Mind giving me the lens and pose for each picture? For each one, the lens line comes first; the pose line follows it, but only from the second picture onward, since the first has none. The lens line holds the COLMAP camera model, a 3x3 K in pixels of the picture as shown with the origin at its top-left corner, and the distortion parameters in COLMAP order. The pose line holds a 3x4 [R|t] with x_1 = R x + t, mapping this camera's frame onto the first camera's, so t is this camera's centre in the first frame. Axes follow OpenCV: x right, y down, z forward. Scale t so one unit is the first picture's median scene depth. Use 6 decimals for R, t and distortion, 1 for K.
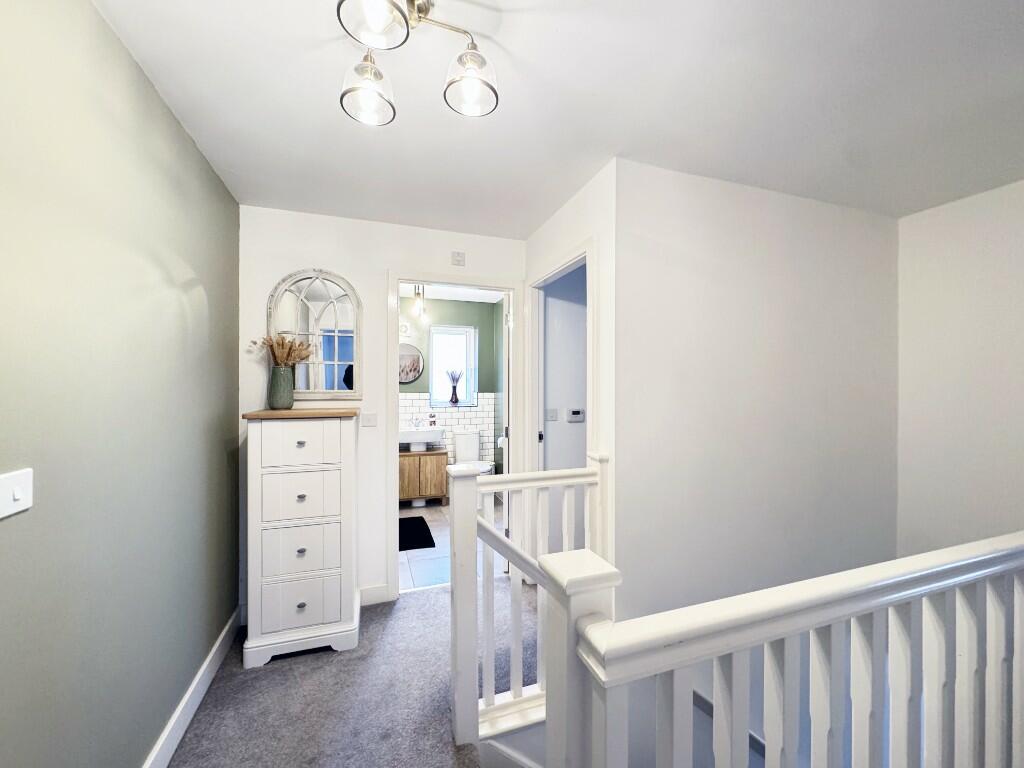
lens RADIAL K [[407.5, 0, 510.4], [0, 407.5, 386.0], [0, 0, 1]] dist [-0.001882, -0.000141]
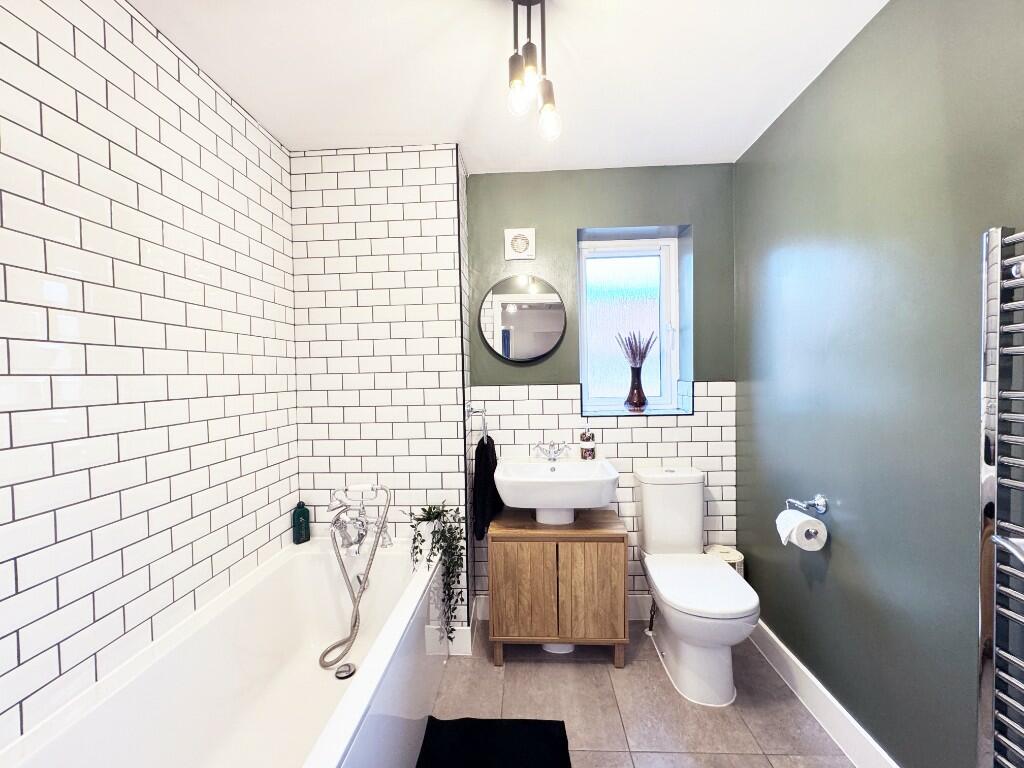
lens RADIAL K [[407.5, 0, 508.6], [0, 407.5, 383.9], [0, 0, 1]] dist [-0.001882, -0.000141]
pose [[0.925087, -0.013409, -0.379518, -0.100251], [0.022290, 0.999571, 0.019016, 0.006004], [0.379100, -0.026051, 0.924989, 0.551462]]
